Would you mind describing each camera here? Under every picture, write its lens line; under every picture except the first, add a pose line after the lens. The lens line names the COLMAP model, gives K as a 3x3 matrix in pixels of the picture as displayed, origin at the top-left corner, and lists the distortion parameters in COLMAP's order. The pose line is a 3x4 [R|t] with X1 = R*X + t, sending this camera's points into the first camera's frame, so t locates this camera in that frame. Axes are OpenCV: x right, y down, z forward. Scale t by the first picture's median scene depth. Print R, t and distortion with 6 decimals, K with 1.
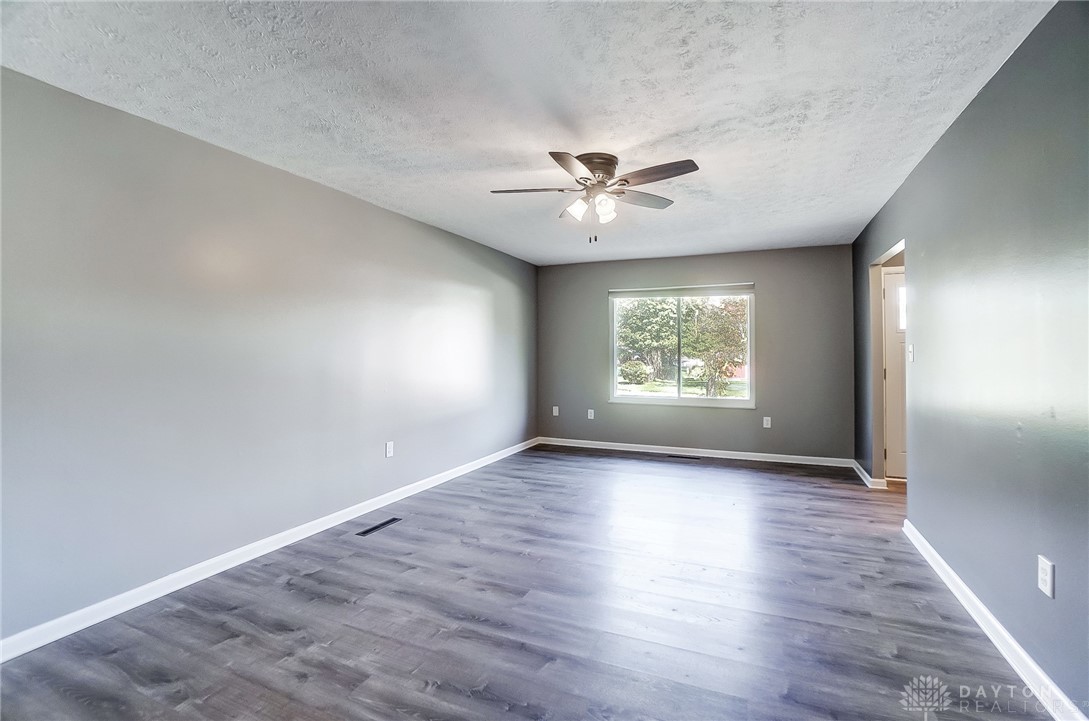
lens RADIAL K [[488.9, 0, 543.3], [0, 488.9, 344.7], [0, 0, 1]] dist [-0.053543, 0.013751]
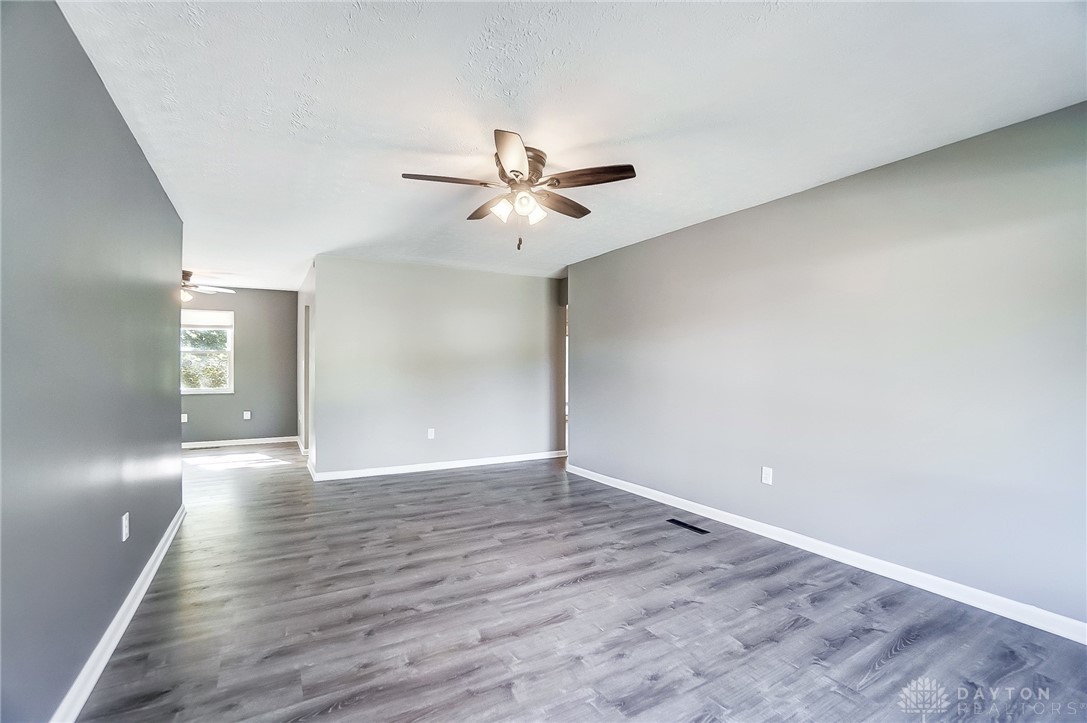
lens RADIAL K [[479.4, 0, 546.9], [0, 479.4, 370.3], [0, 0, 1]] dist [-0.062822, 0.022820]
pose [[-0.572100, 0.006332, -0.820160, 0.736110], [0.010820, 0.999941, 0.000173, 0.023406], [0.820113, -0.008775, -0.572135, 1.397912]]
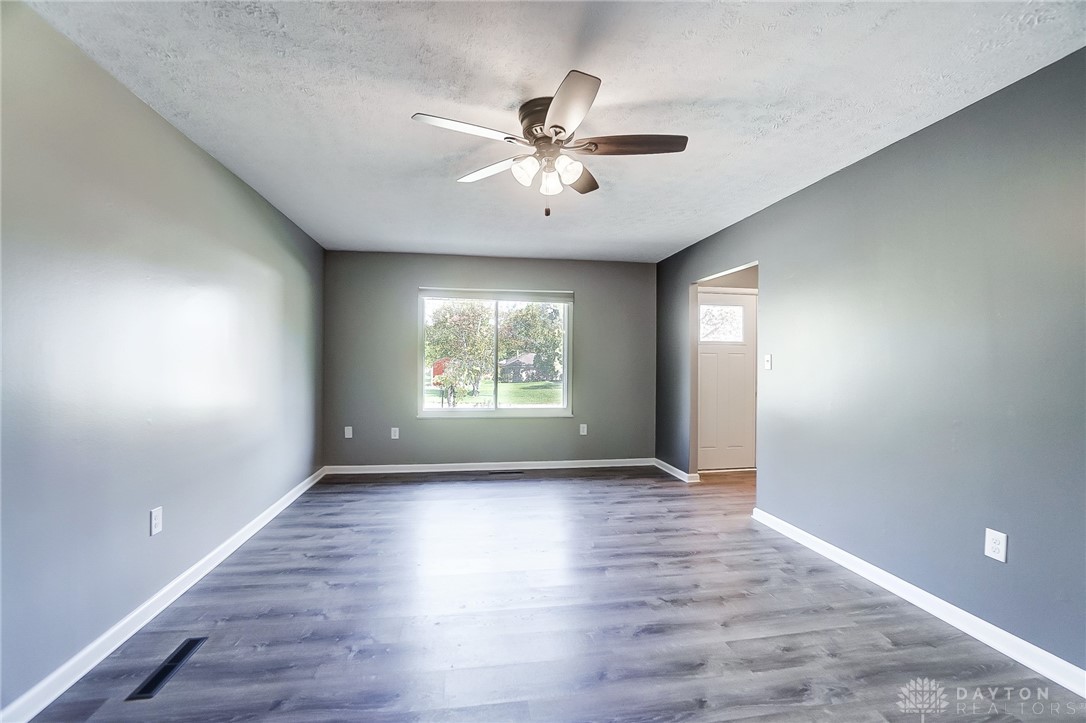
lens RADIAL K [[488.8, 0, 543.0], [0, 488.8, 361.5], [0, 0, 1]] dist [-0.062496, 0.024242]
pose [[0.832223, 0.005684, 0.554412, -0.294157], [-0.015100, 0.999809, 0.012417, 0.009819], [-0.554235, -0.018705, 0.832150, 0.321094]]
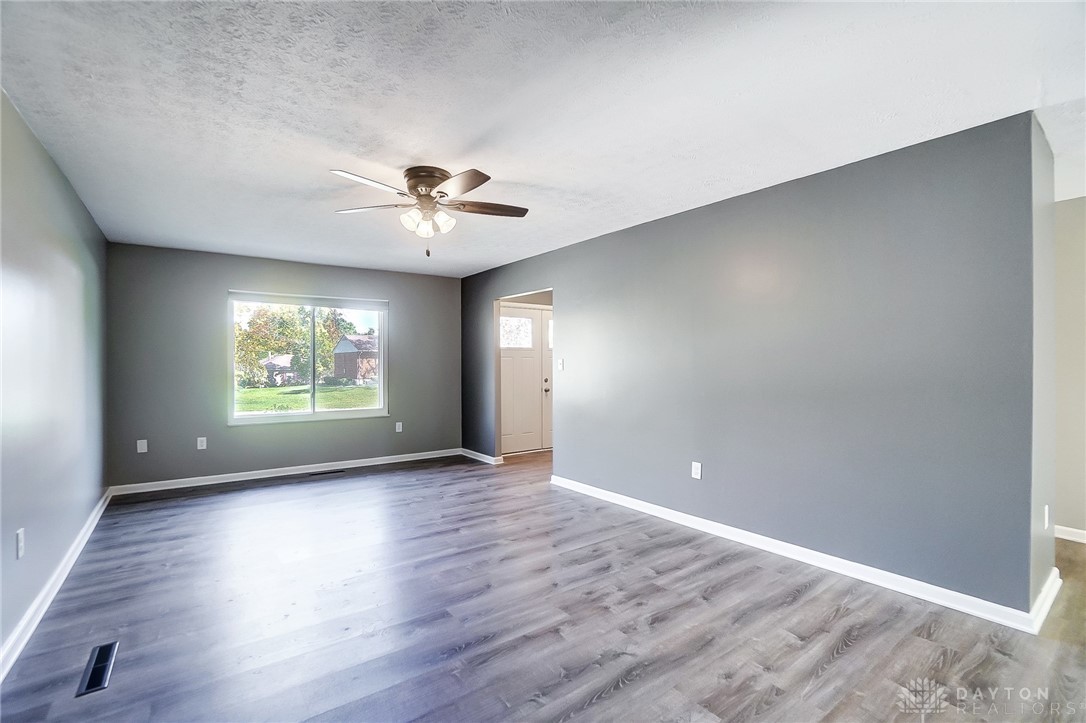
lens RADIAL K [[488.8, 0, 543.0], [0, 488.8, 361.5], [0, 0, 1]] dist [-0.062496, 0.024242]
pose [[0.487644, 0.001358, 0.873042, -0.586490], [-0.010695, 0.999933, 0.004419, 0.000908], [-0.872977, -0.011492, 0.487626, 0.270543]]
